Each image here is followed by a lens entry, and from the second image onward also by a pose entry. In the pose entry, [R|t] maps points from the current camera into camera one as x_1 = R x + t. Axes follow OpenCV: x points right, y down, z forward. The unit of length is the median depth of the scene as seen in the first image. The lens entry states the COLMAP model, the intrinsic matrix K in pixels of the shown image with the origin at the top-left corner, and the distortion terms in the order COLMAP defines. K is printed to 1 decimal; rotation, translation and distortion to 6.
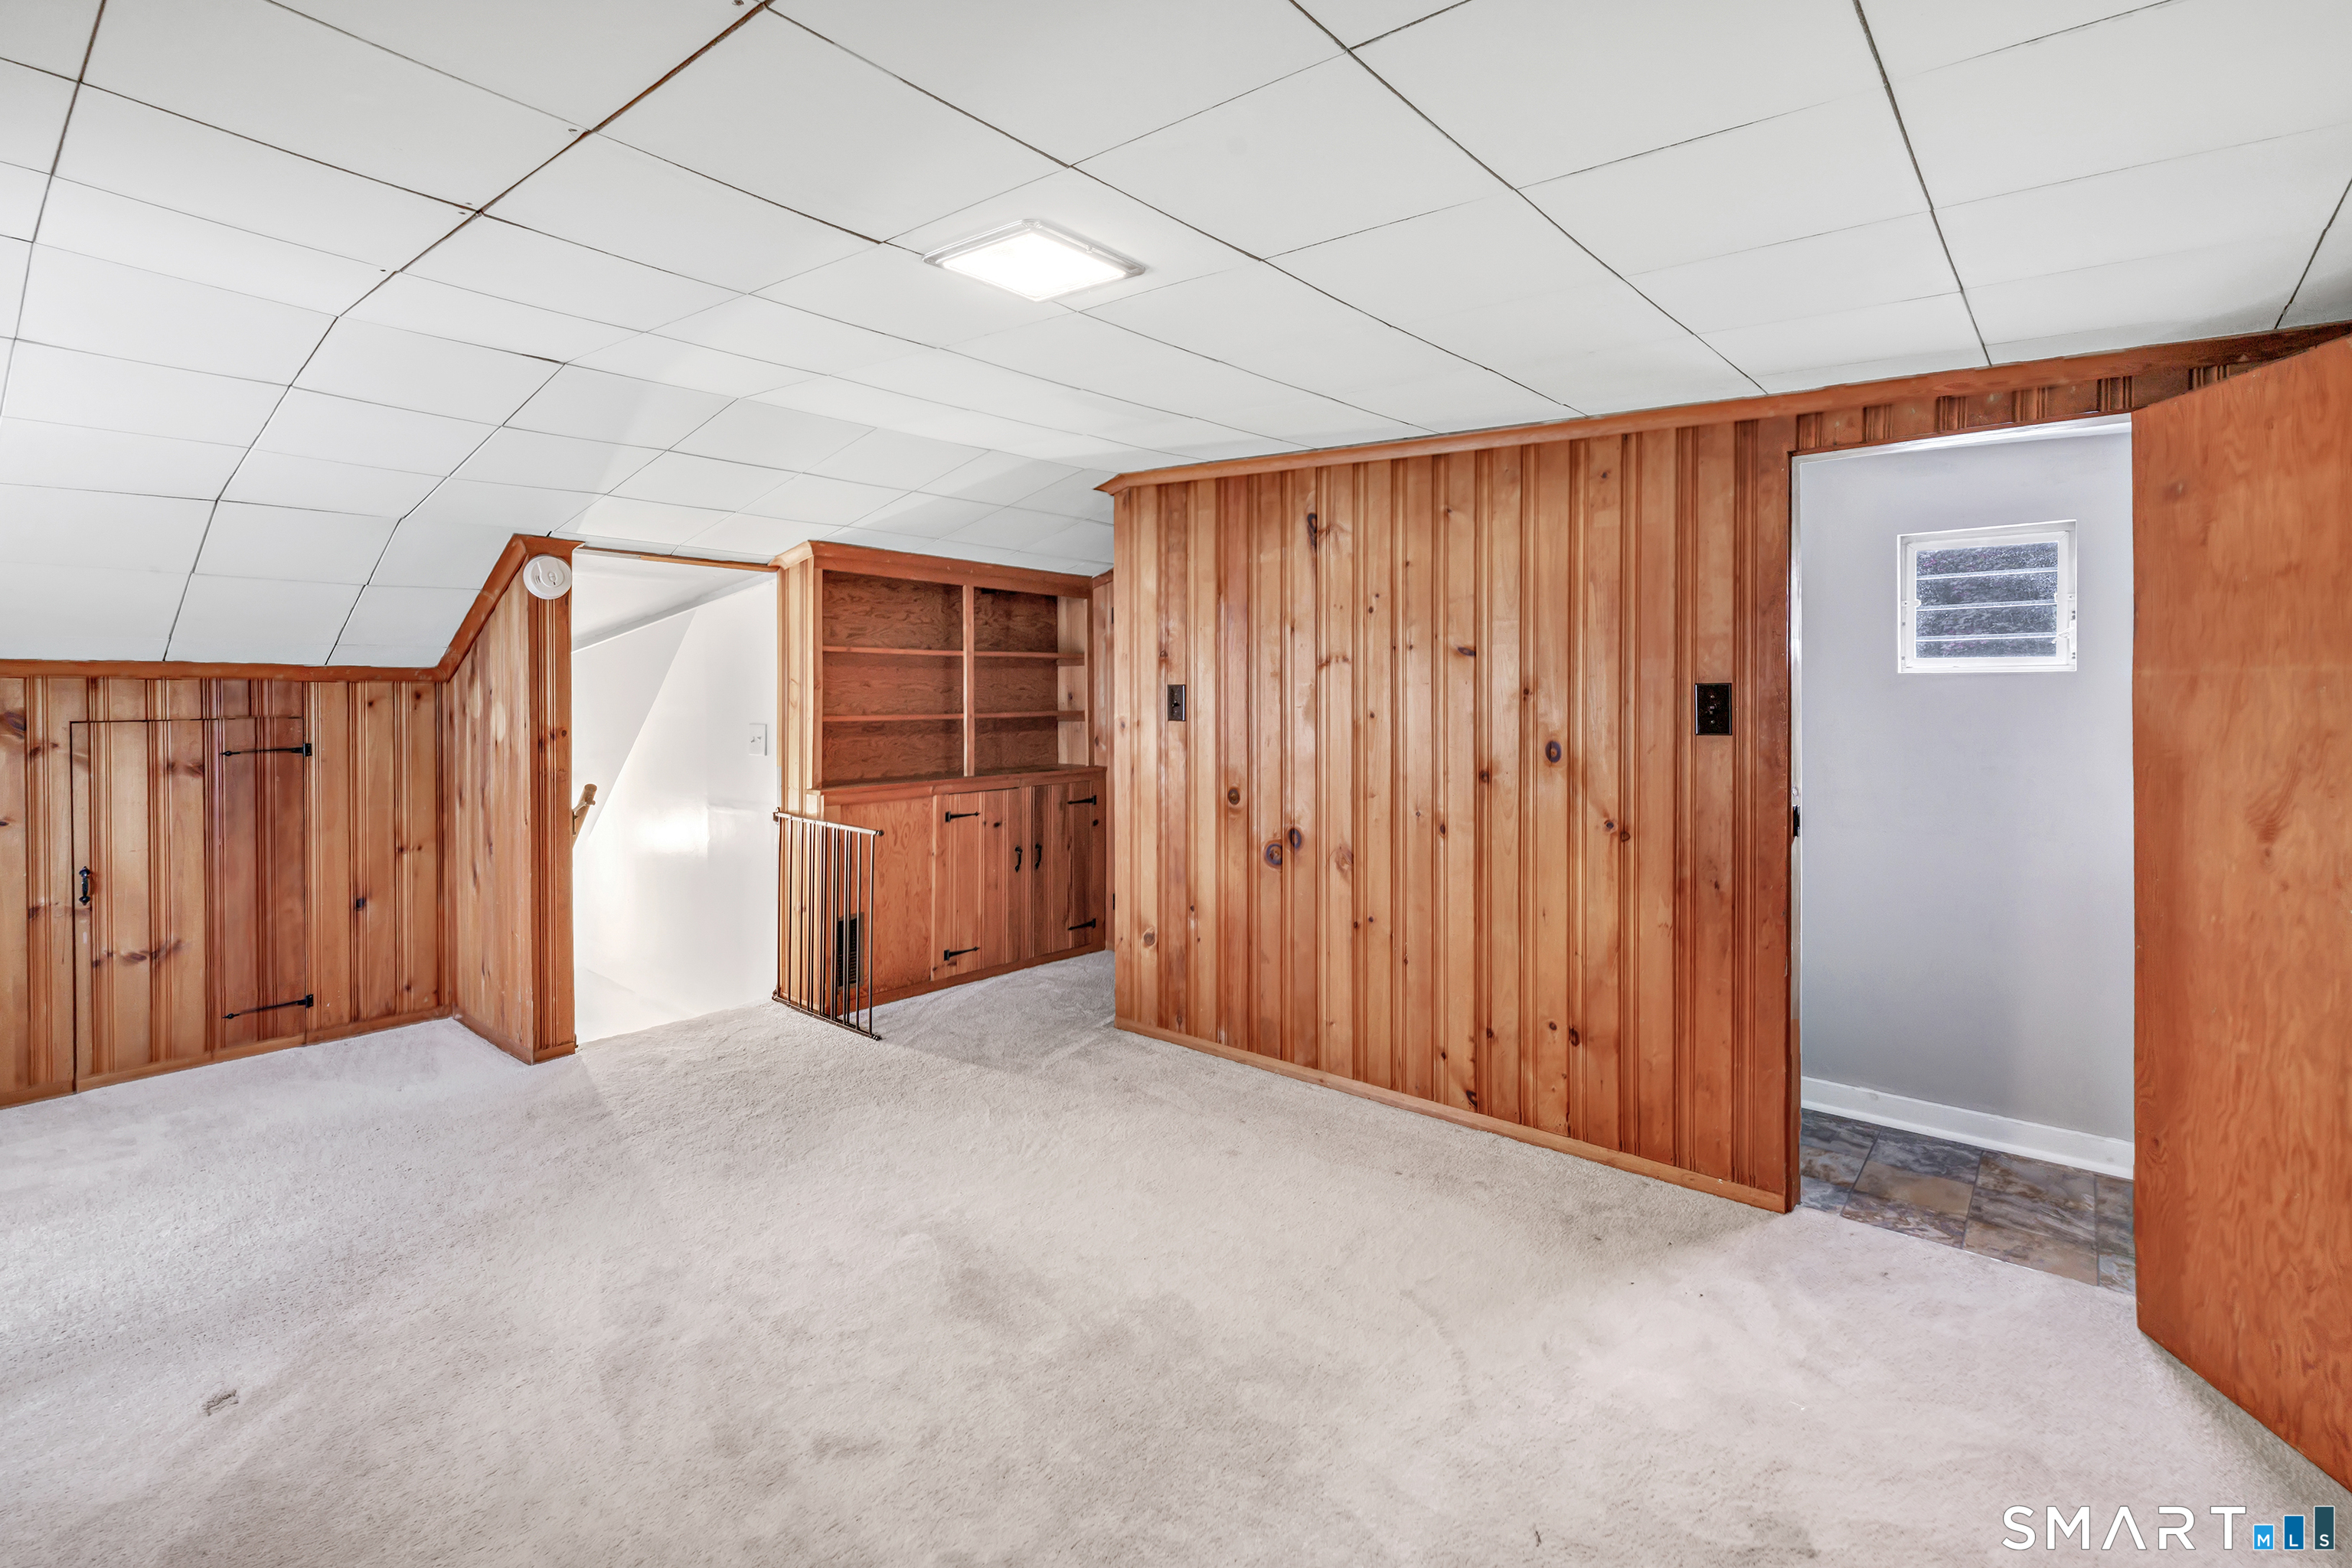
lens RADIAL K [[1098.3, 0, 1169.7], [0, 1098.3, 688.8], [0, 0, 1]] dist [0.000513, 0.000071]
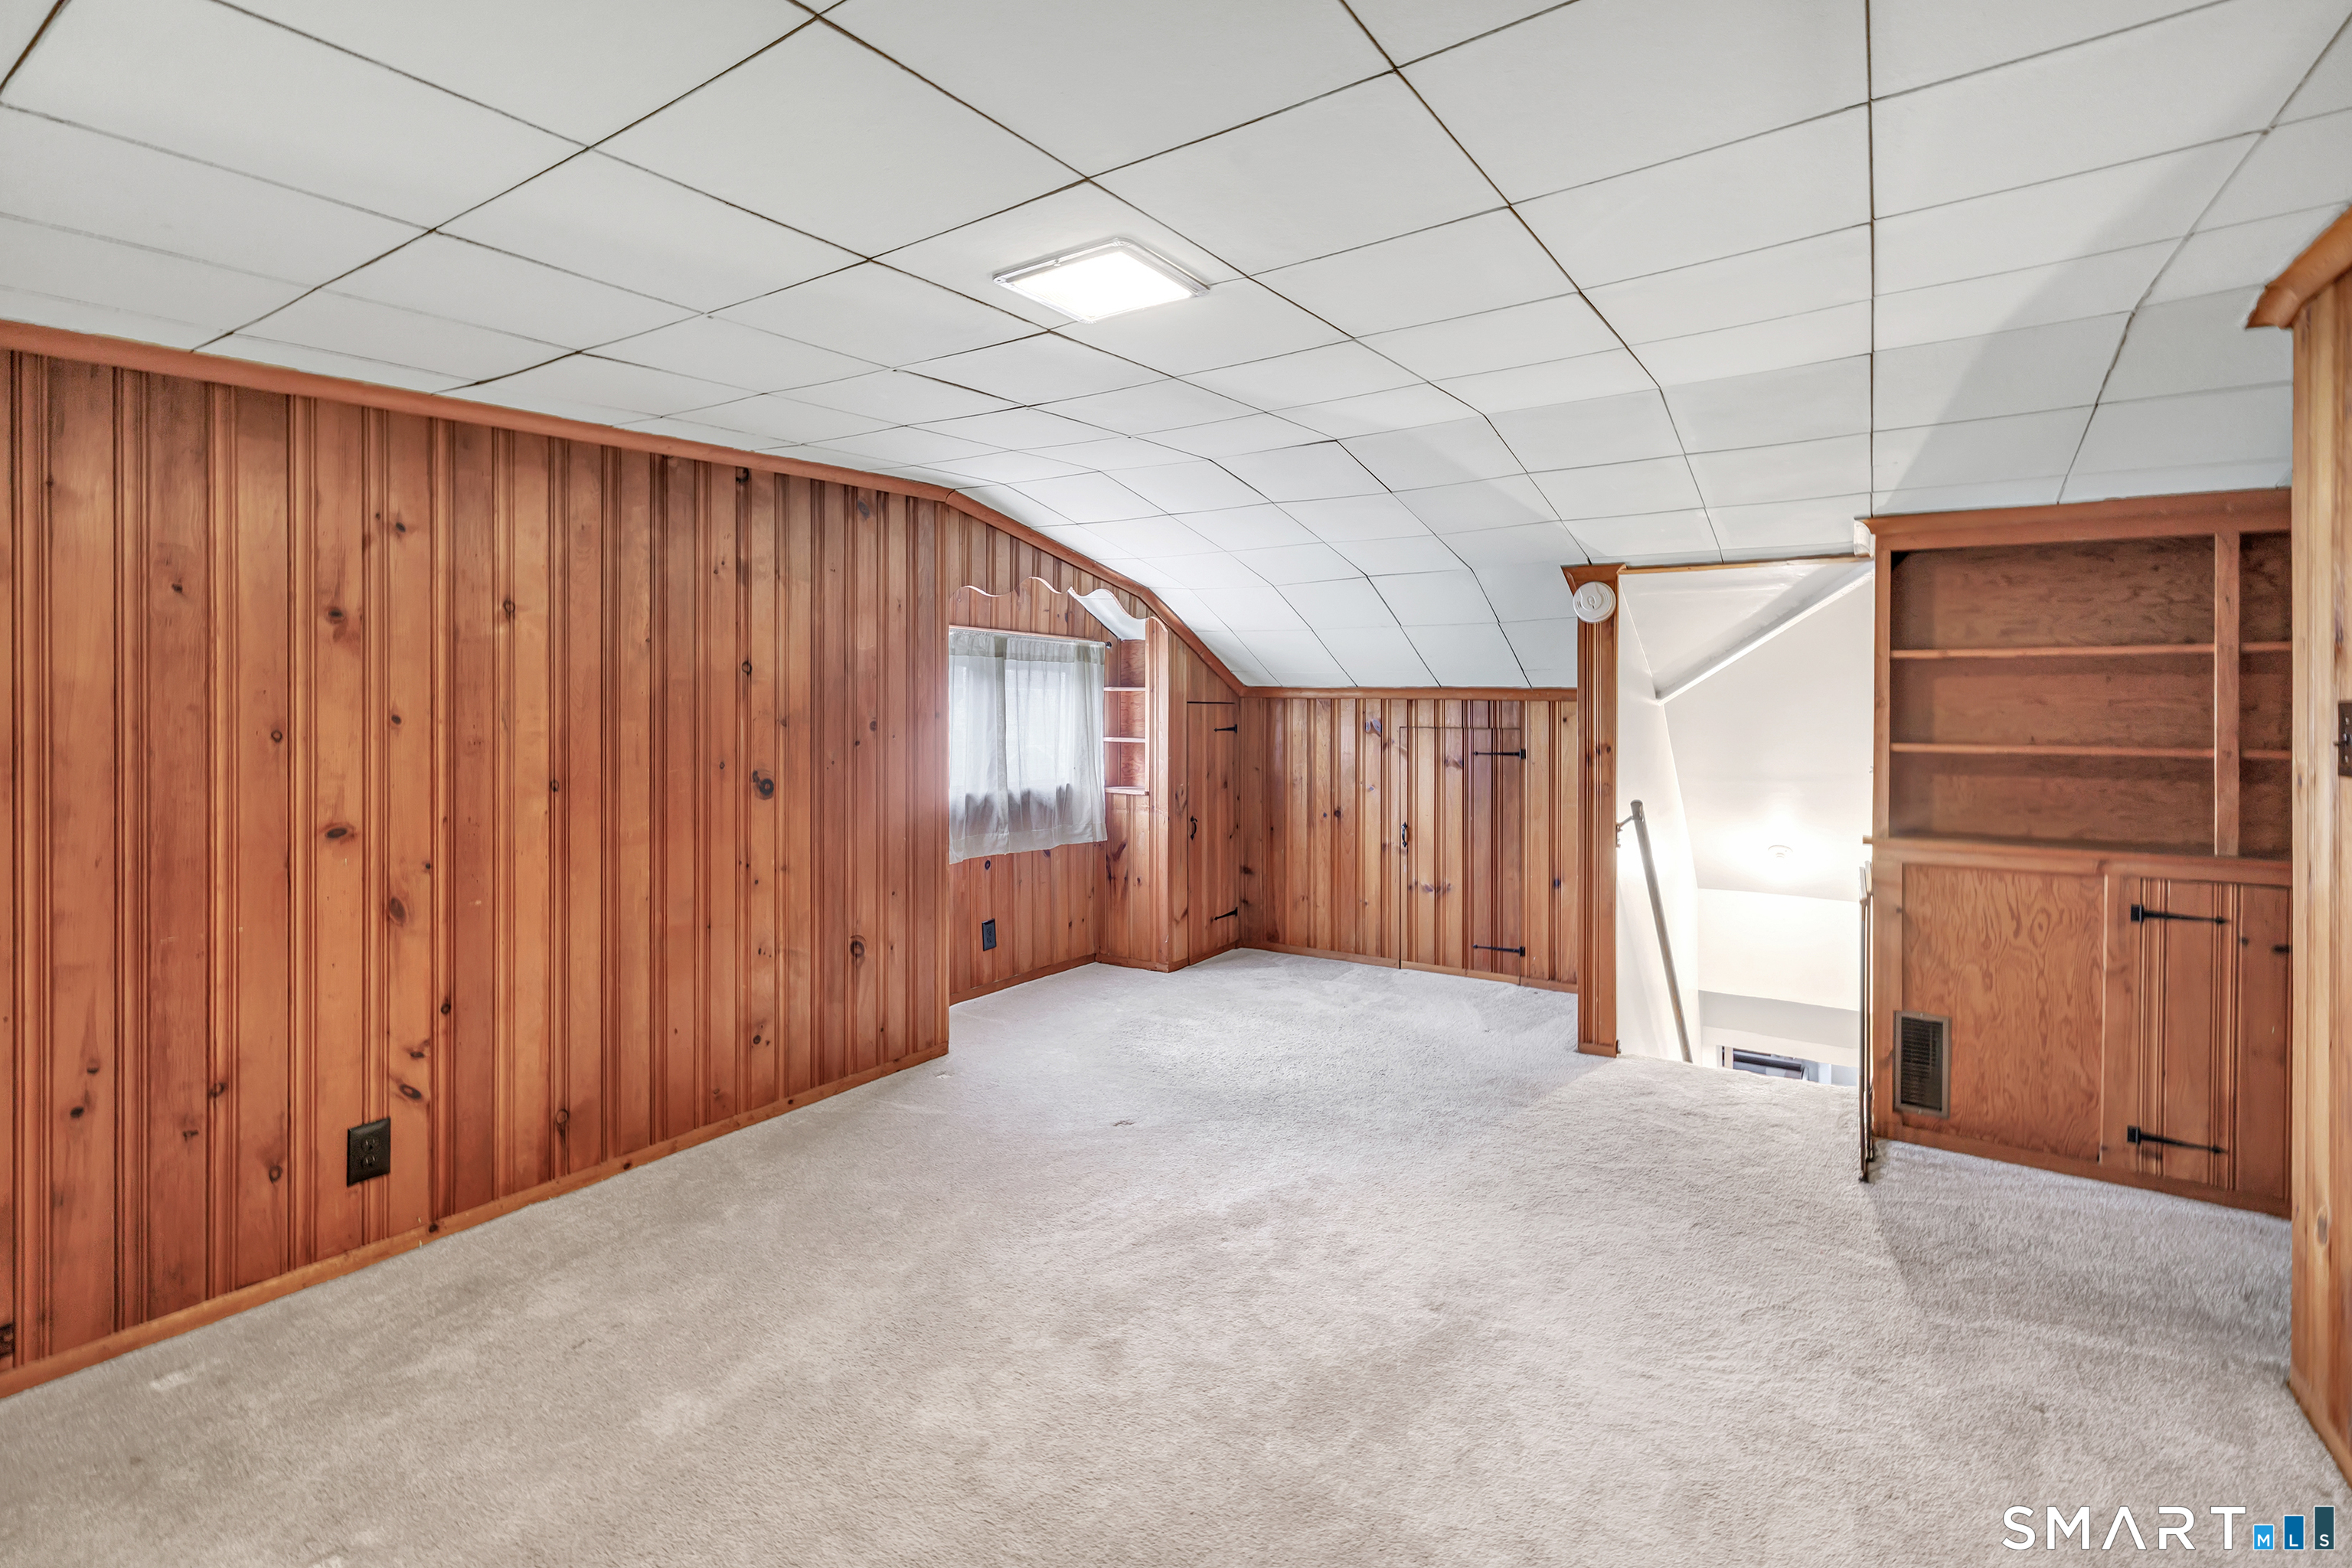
lens RADIAL K [[1073.8, 0, 1167.2], [0, 1073.8, 704.4], [0, 0, 1]] dist [0.000681, 0.000426]
pose [[0.098804, -0.000628, -0.995107, 0.438598], [-0.002125, 0.999997, -0.000842, -0.000293], [0.995105, 0.002198, 0.098802, 0.492492]]
